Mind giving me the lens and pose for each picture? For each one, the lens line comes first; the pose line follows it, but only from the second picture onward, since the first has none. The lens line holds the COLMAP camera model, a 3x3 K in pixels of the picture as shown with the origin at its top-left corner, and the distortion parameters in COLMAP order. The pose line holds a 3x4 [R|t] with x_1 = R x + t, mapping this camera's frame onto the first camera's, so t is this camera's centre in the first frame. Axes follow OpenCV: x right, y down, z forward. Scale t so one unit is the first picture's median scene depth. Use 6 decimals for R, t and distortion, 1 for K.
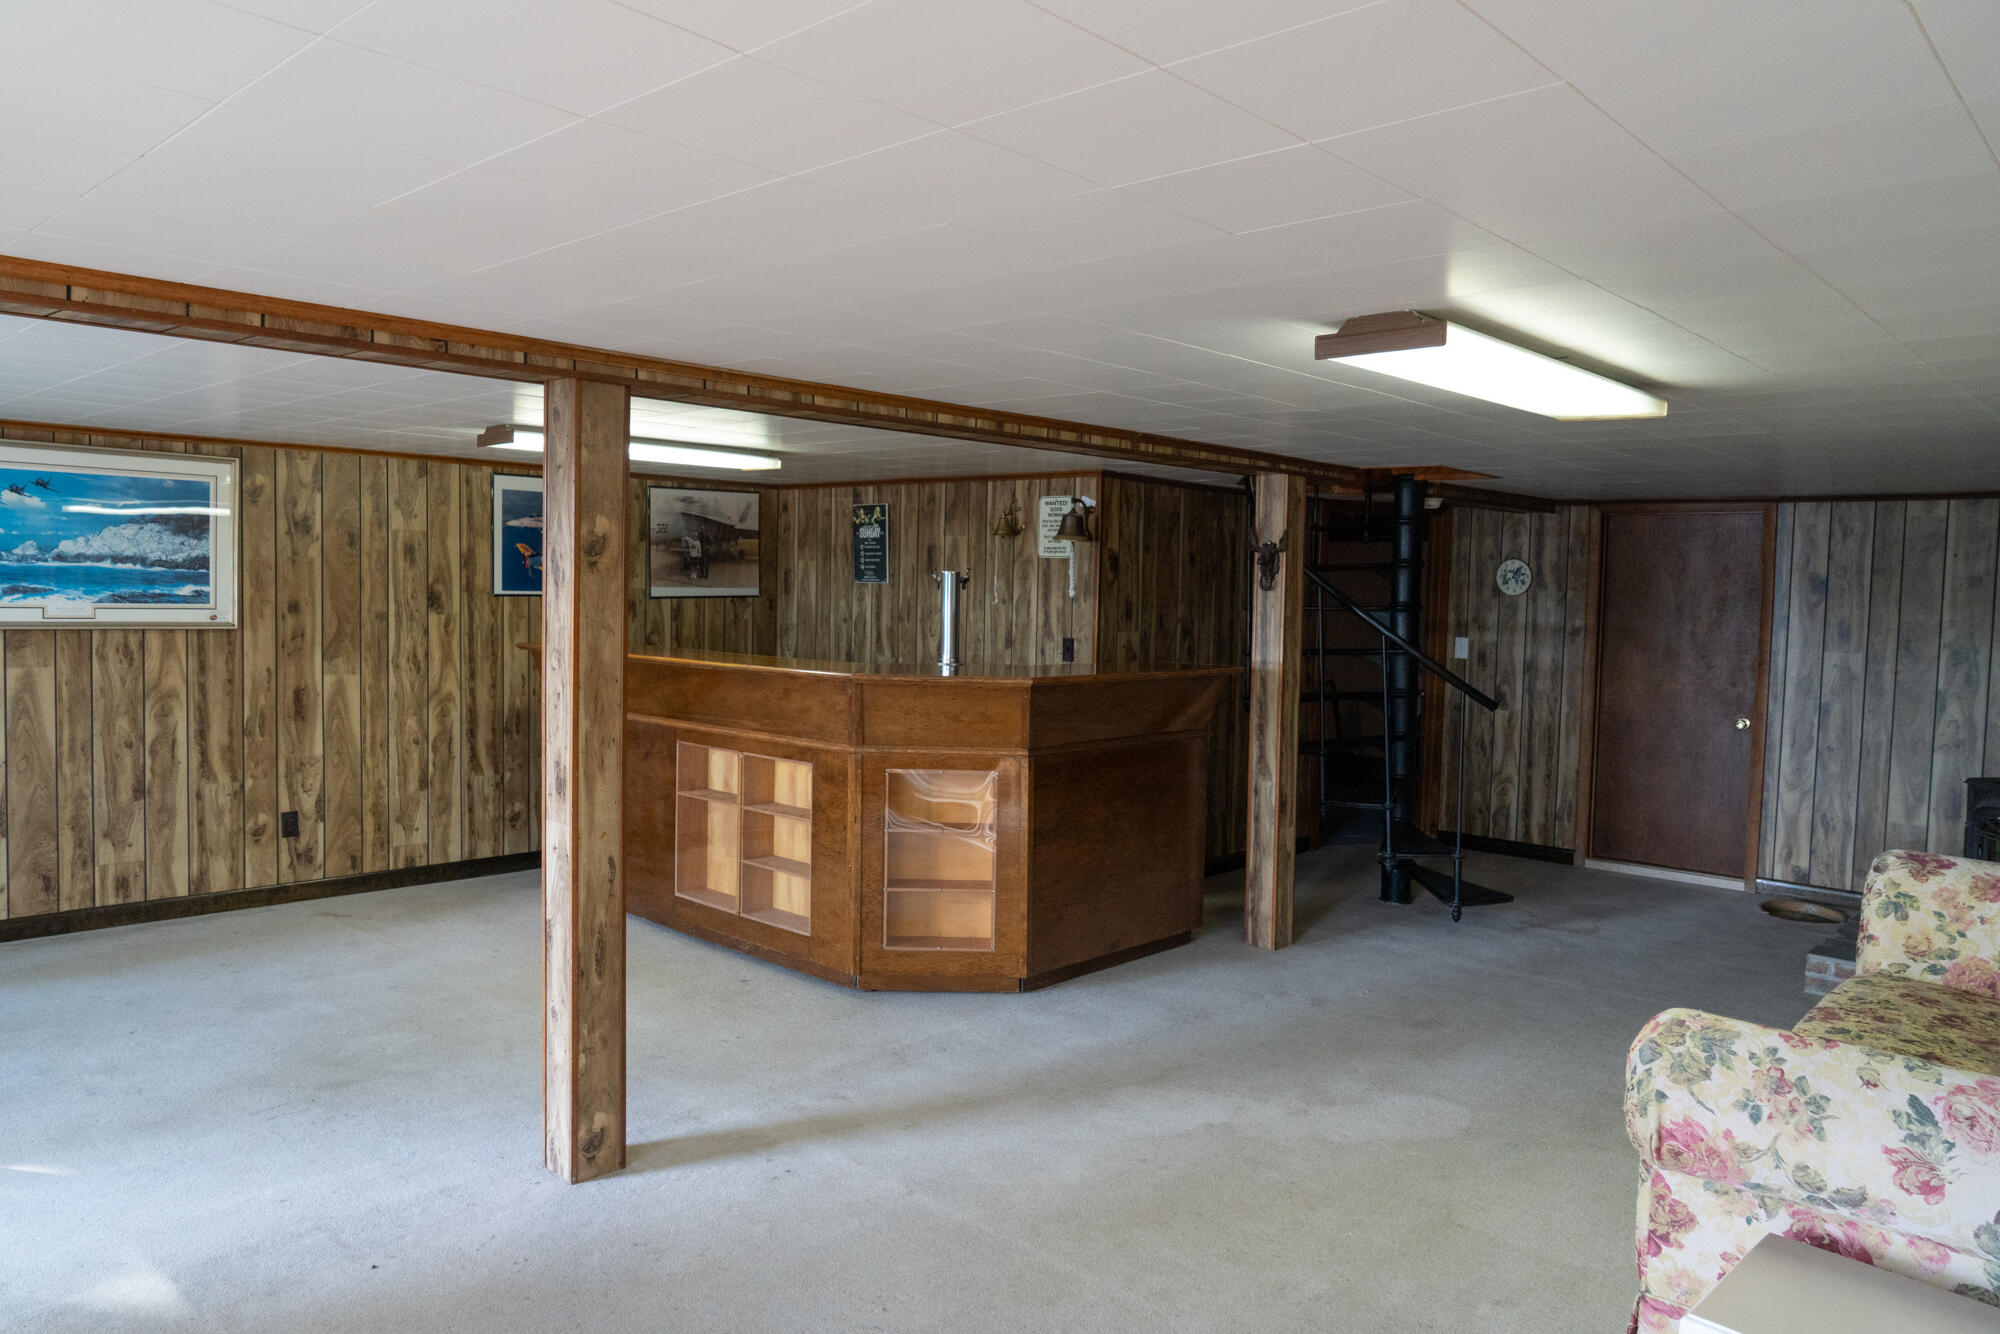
lens RADIAL K [[1341.7, 0, 998.4], [0, 1341.7, 659.1], [0, 0, 1]] dist [-0.019391, 0.003764]
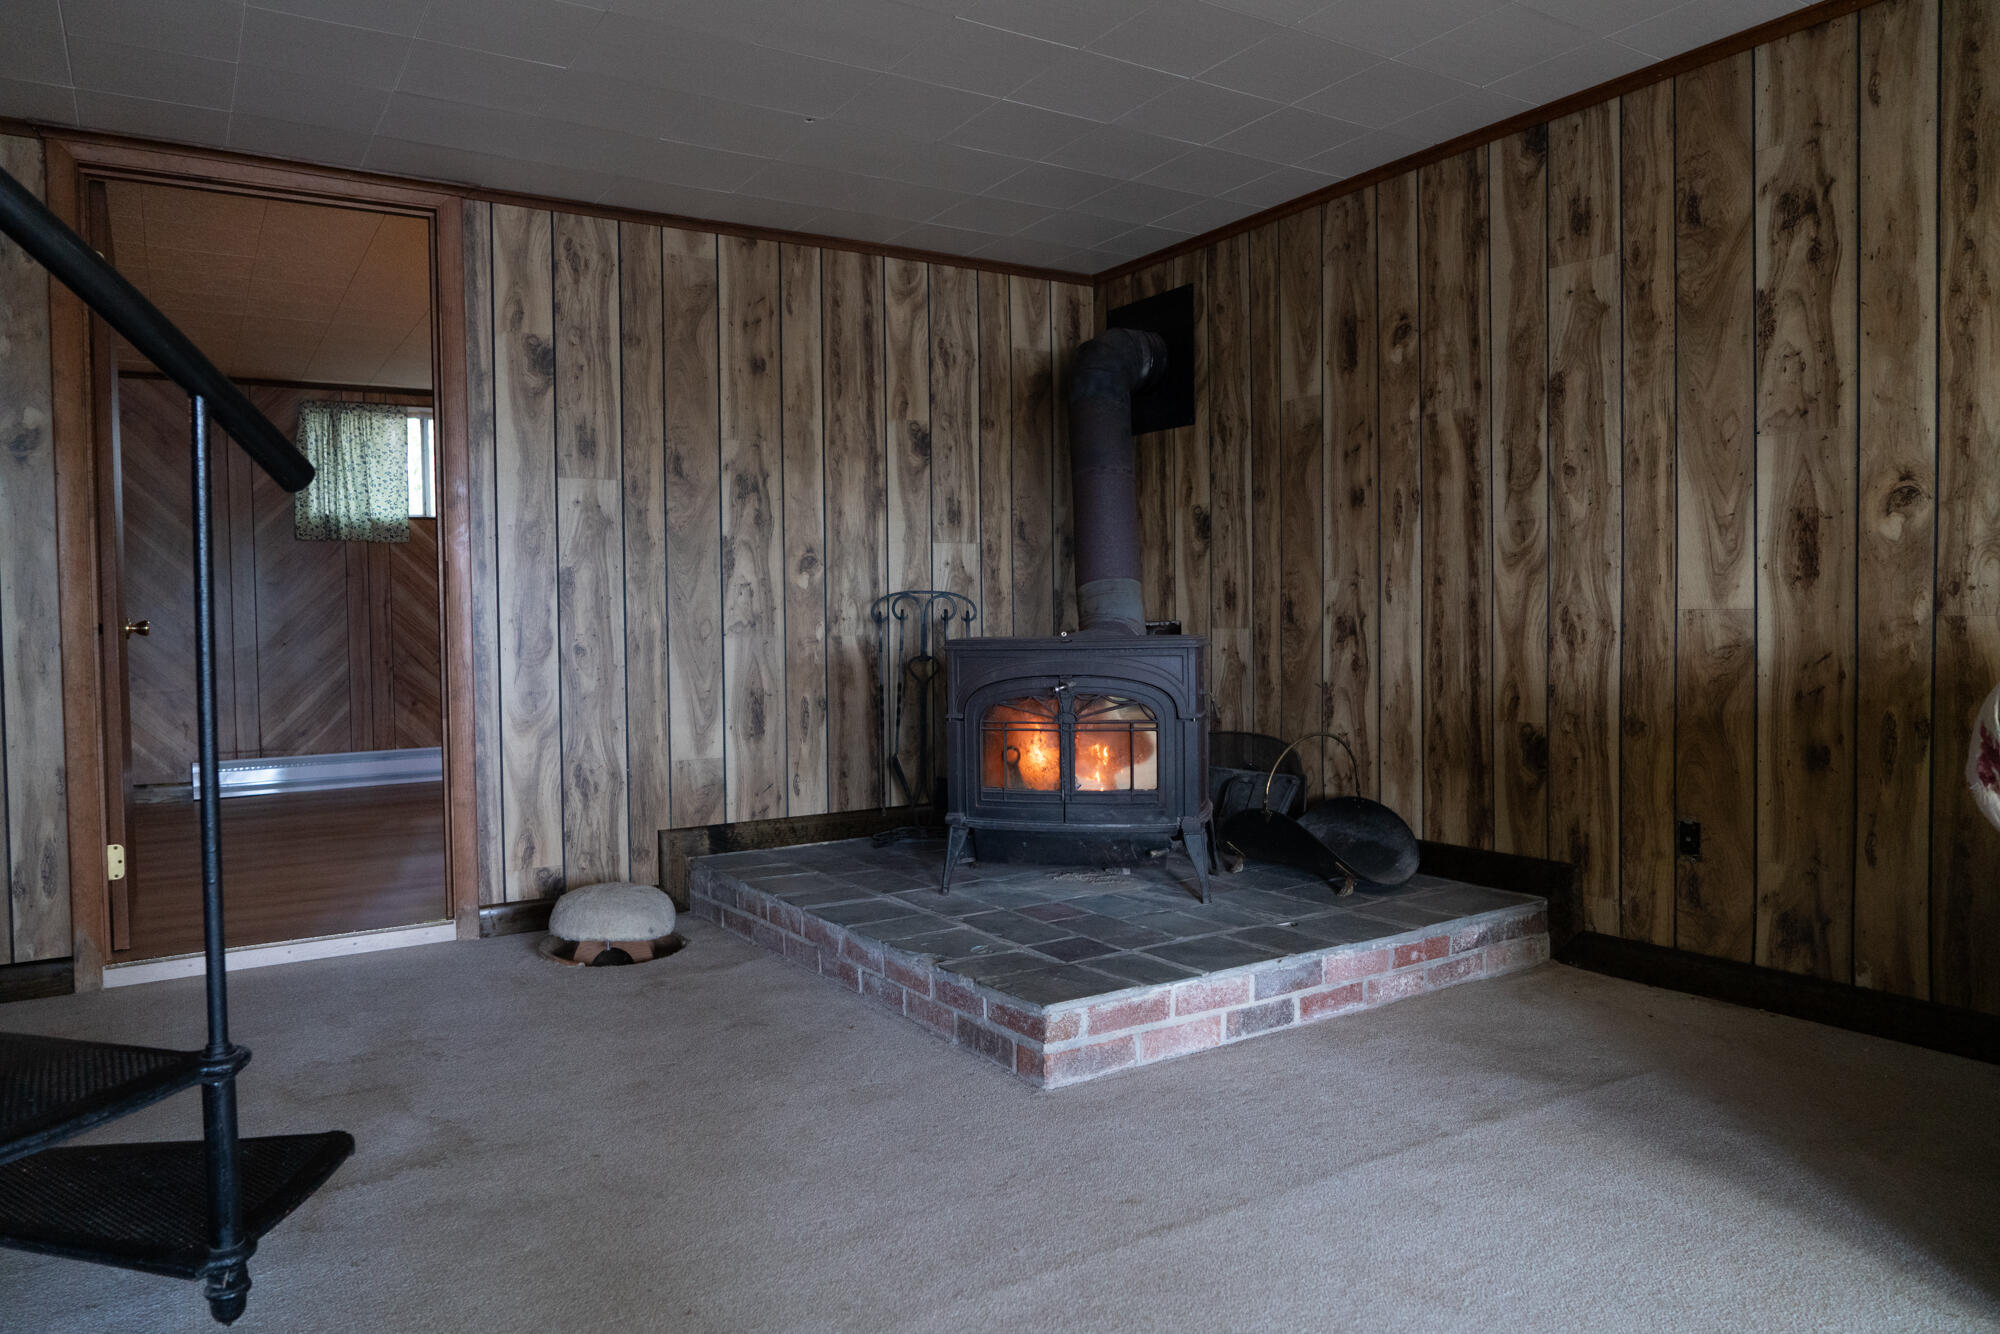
lens RADIAL K [[1341.7, 0, 995.0], [0, 1341.7, 654.3], [0, 0, 1]] dist [-0.019391, 0.003764]
pose [[0.268109, -0.051184, 0.962028, 0.123838], [0.081874, 0.996186, 0.030183, 0.067361], [-0.959903, 0.070673, 0.271277, 0.683465]]
